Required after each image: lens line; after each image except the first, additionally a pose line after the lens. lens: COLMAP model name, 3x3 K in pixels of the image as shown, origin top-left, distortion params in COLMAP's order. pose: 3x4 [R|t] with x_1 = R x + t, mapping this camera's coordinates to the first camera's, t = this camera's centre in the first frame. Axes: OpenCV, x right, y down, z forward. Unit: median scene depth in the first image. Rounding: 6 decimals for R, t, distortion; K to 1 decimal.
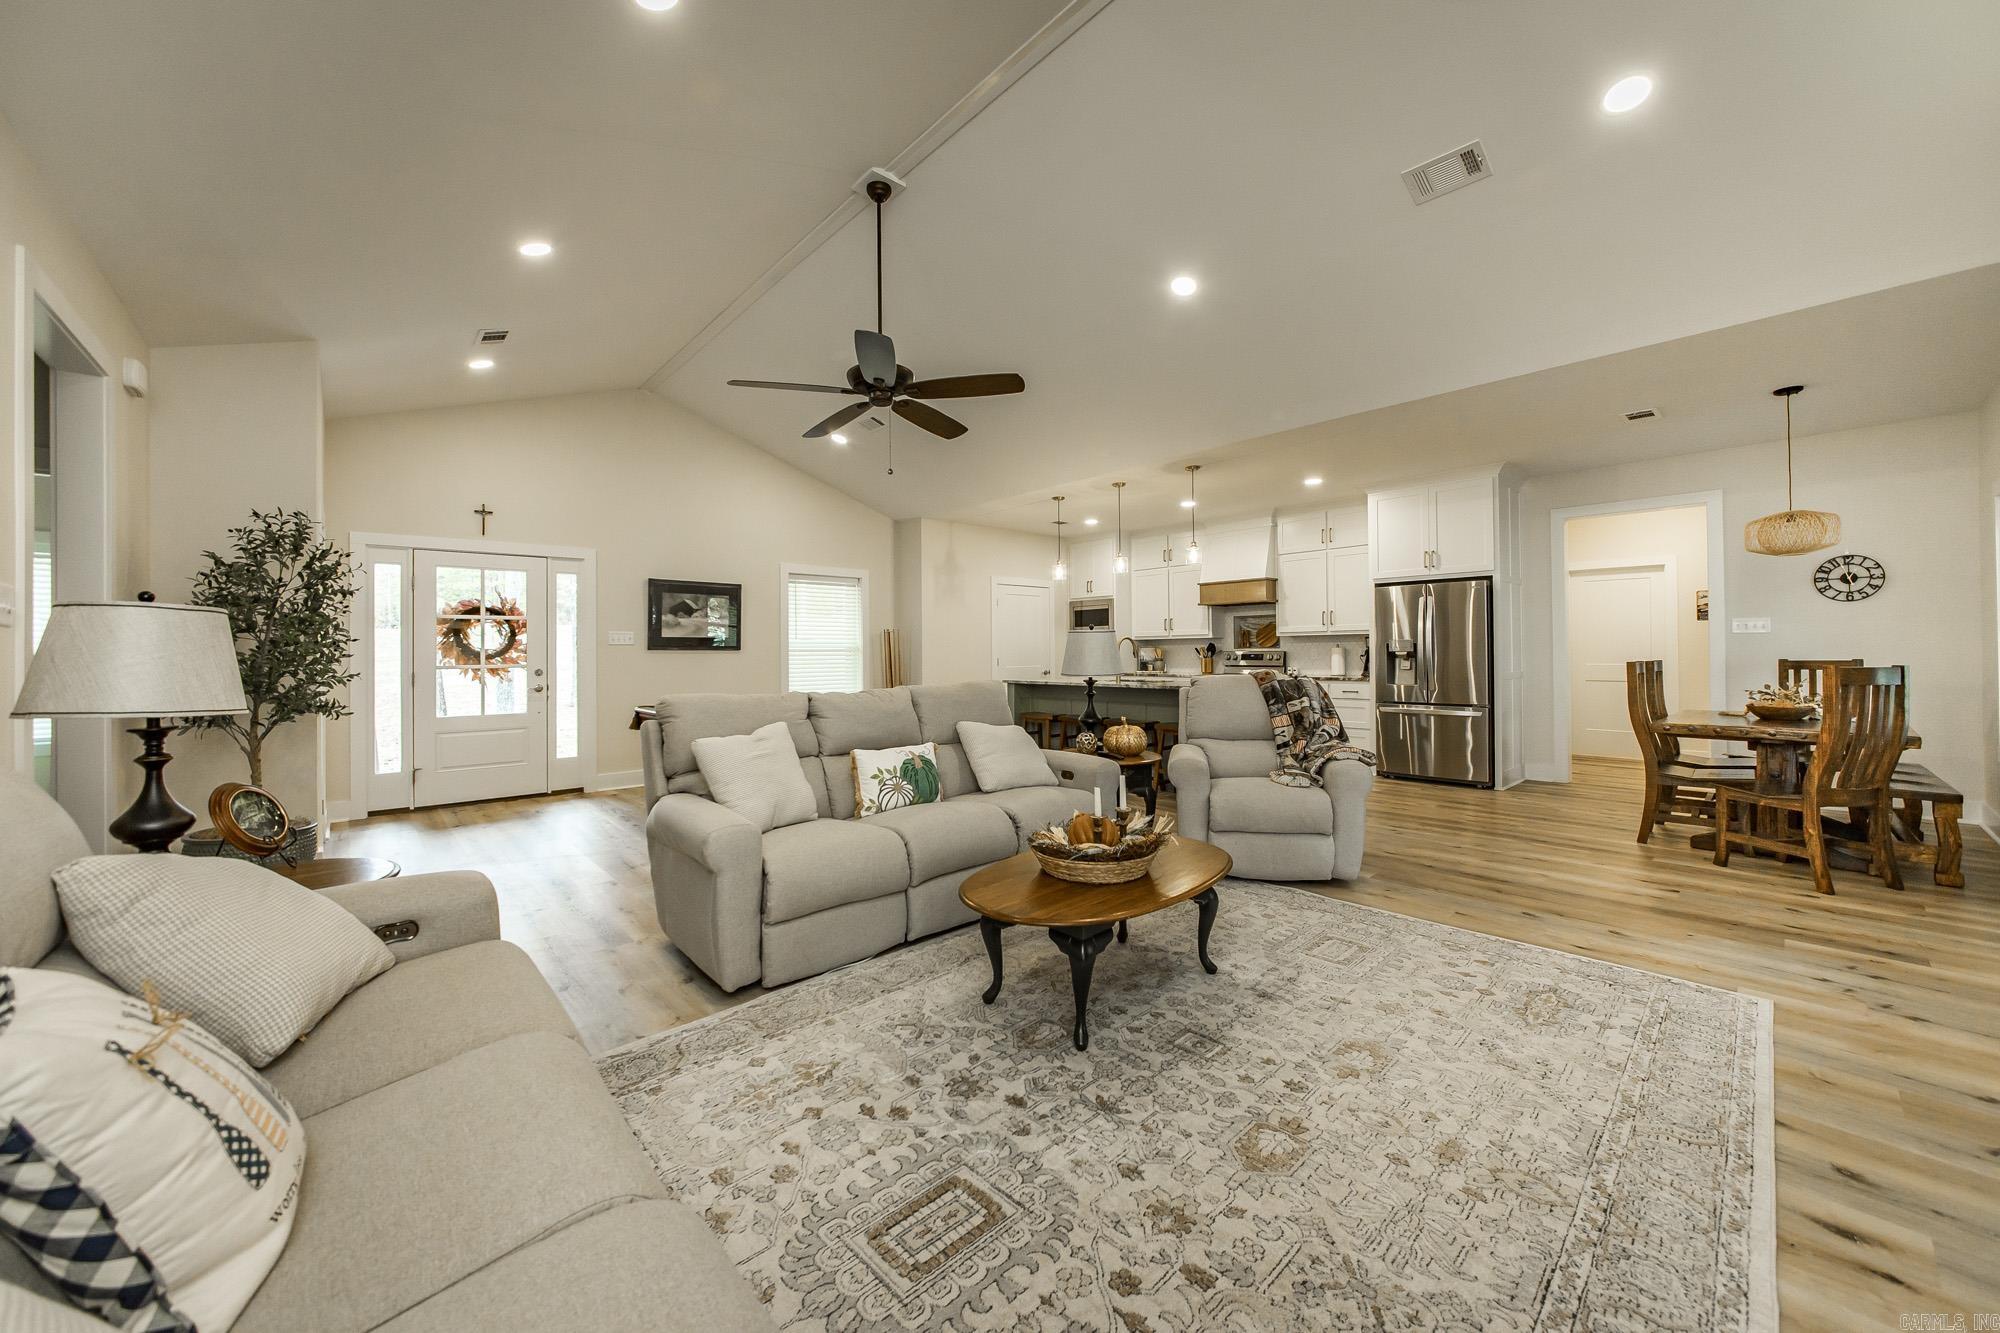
lens RADIAL K [[727.3, 0, 997.3], [0, 727.3, 648.3], [0, 0, 1]] dist [-0.012476, 0.003165]
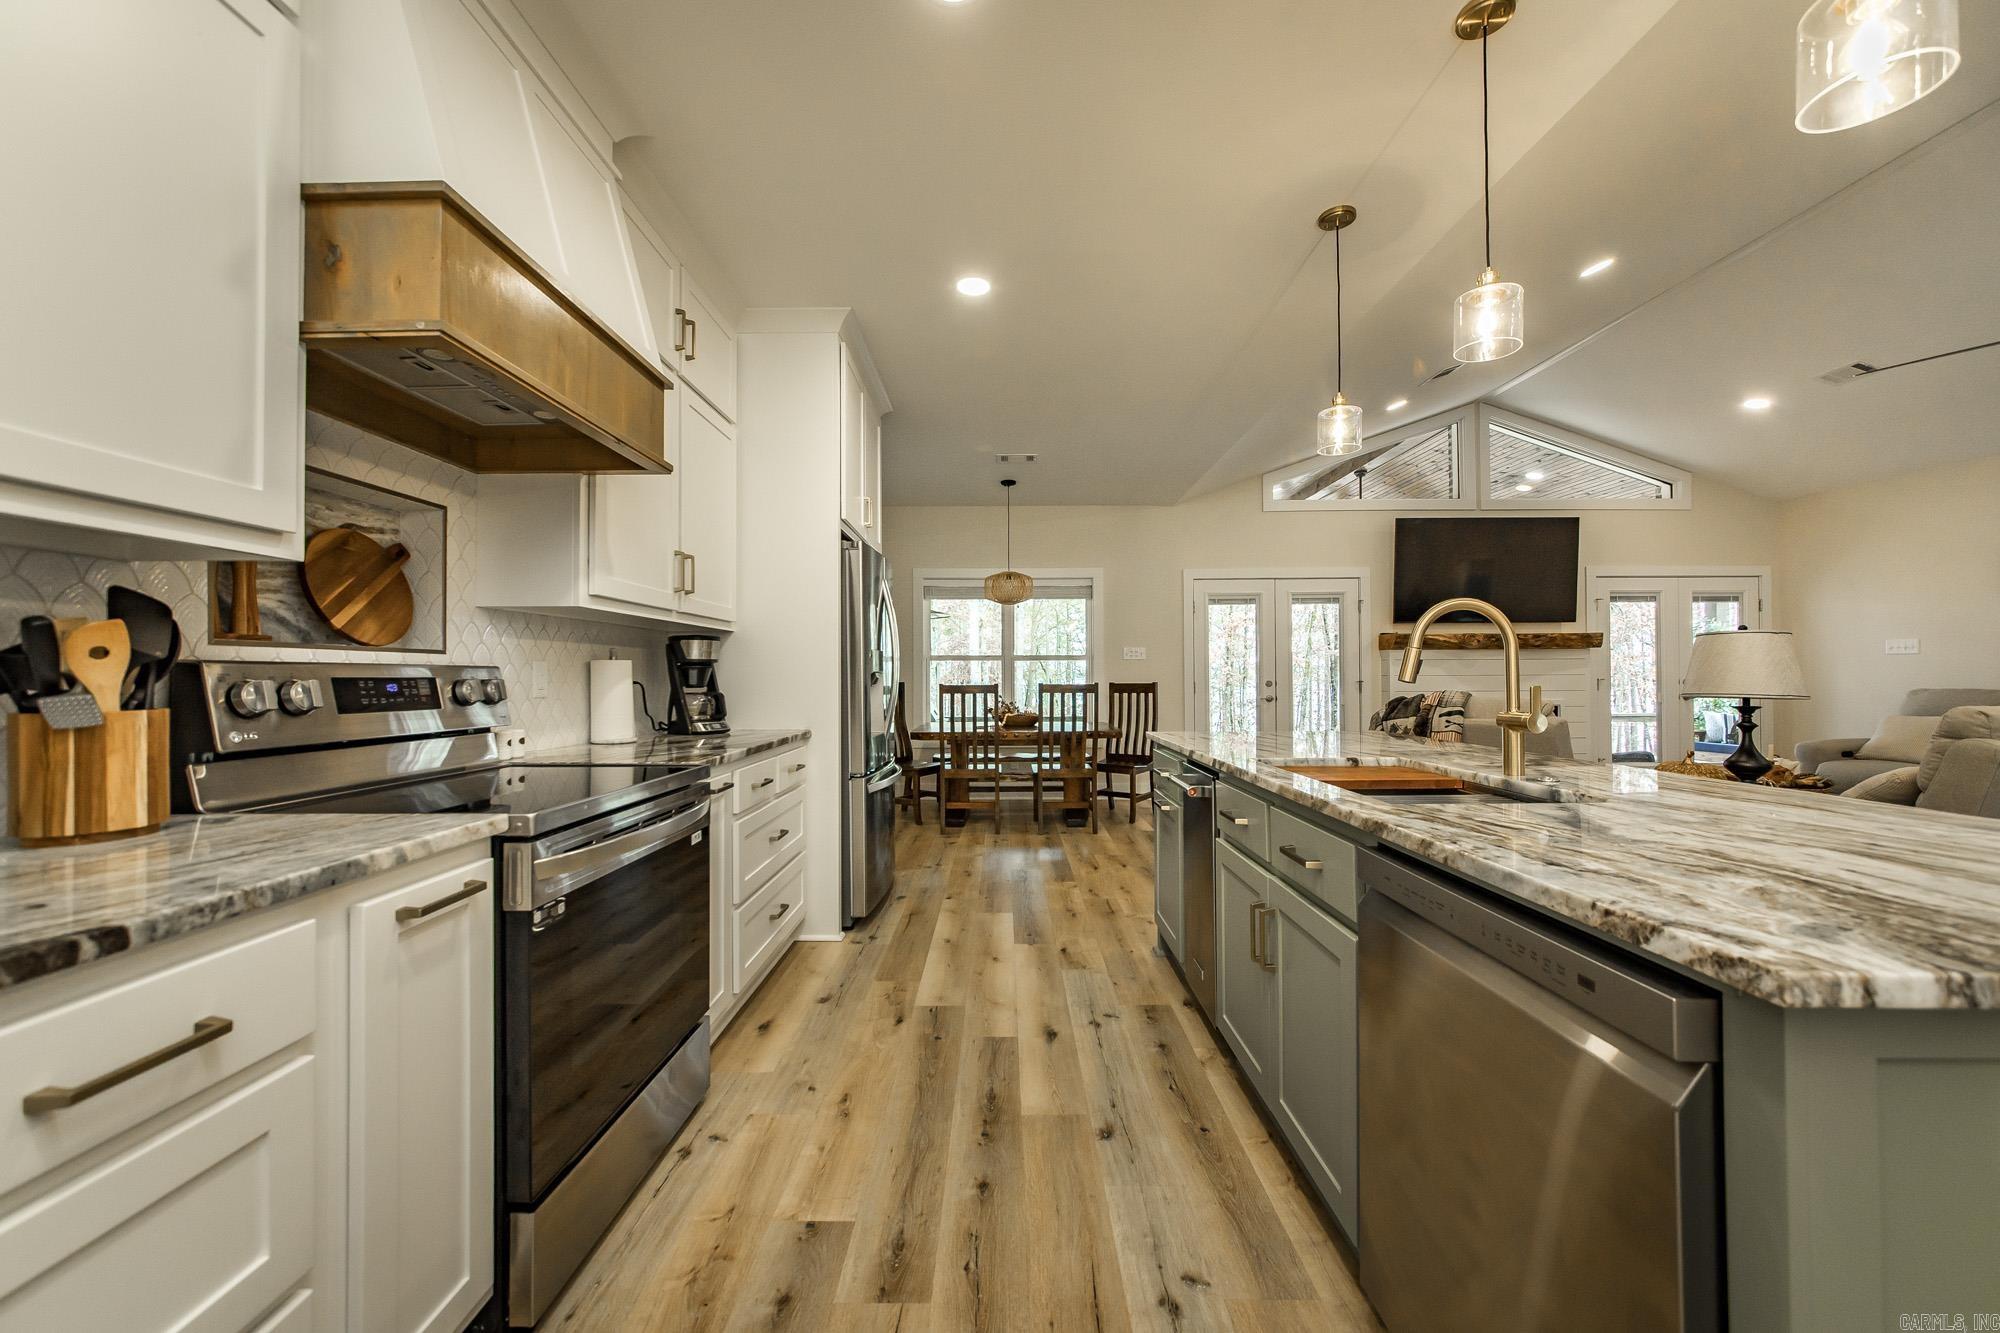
lens RADIAL K [[727.3, 0, 994.9], [0, 727.3, 667.6], [0, 0, 1]] dist [-0.012476, 0.003165]
pose [[-0.735908, 0.018809, 0.676820, 0.127100], [0.005521, 0.999748, -0.021781, 0.012668], [-0.677059, -0.012292, -0.735826, 1.280144]]
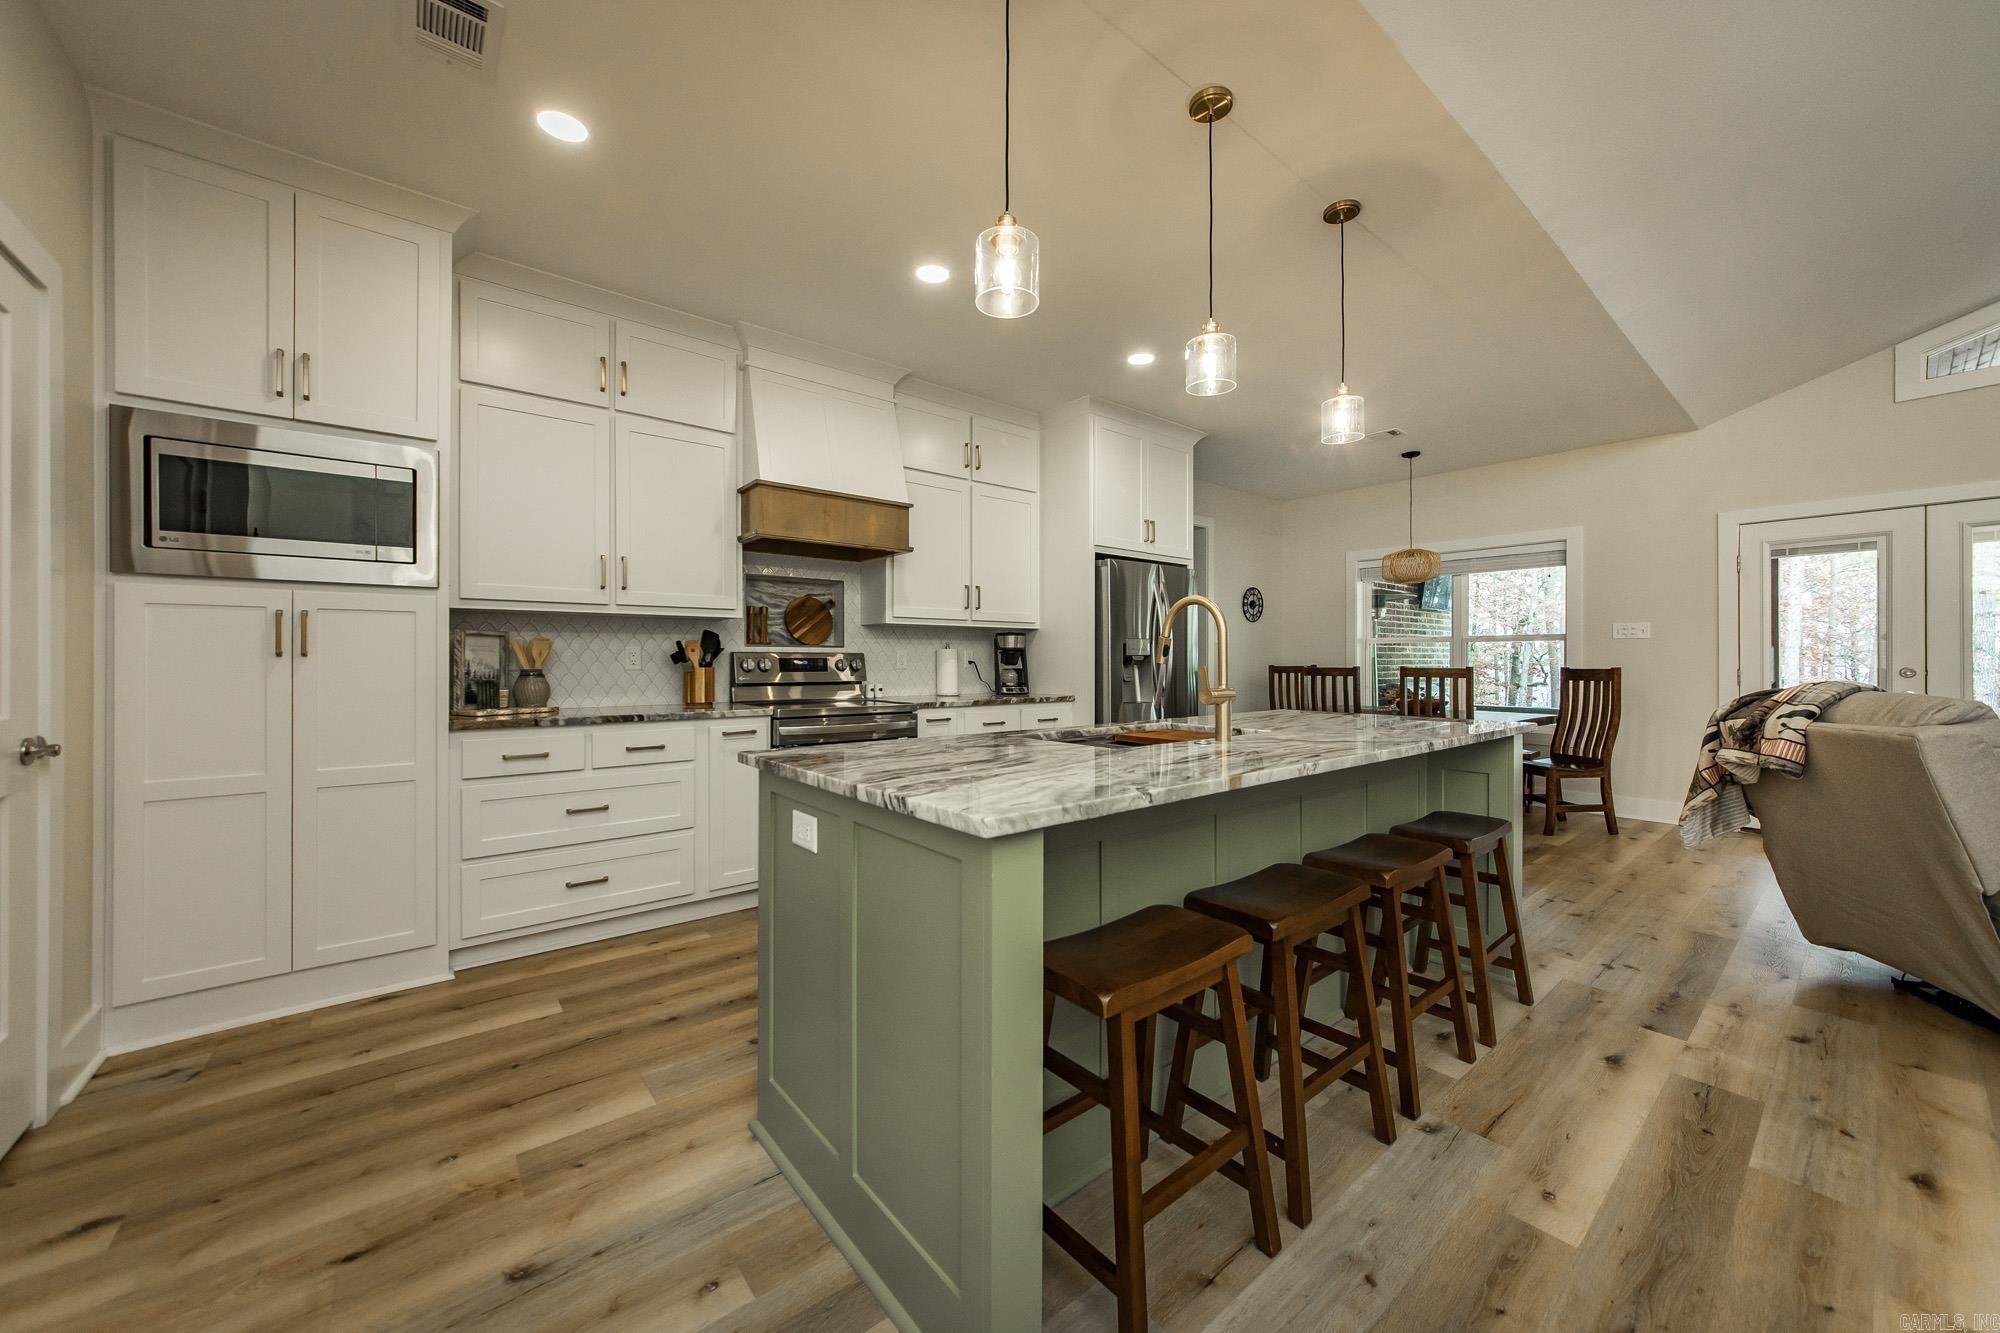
lens RADIAL K [[727.3, 0, 1001.4], [0, 727.3, 660.0], [0, 0, 1]] dist [-0.012476, 0.003165]
pose [[0.053914, 0.008915, 0.998506, -0.139865], [-0.006746, 0.999941, -0.008563, 0.014999], [-0.998523, -0.006274, 0.053971, 1.049344]]
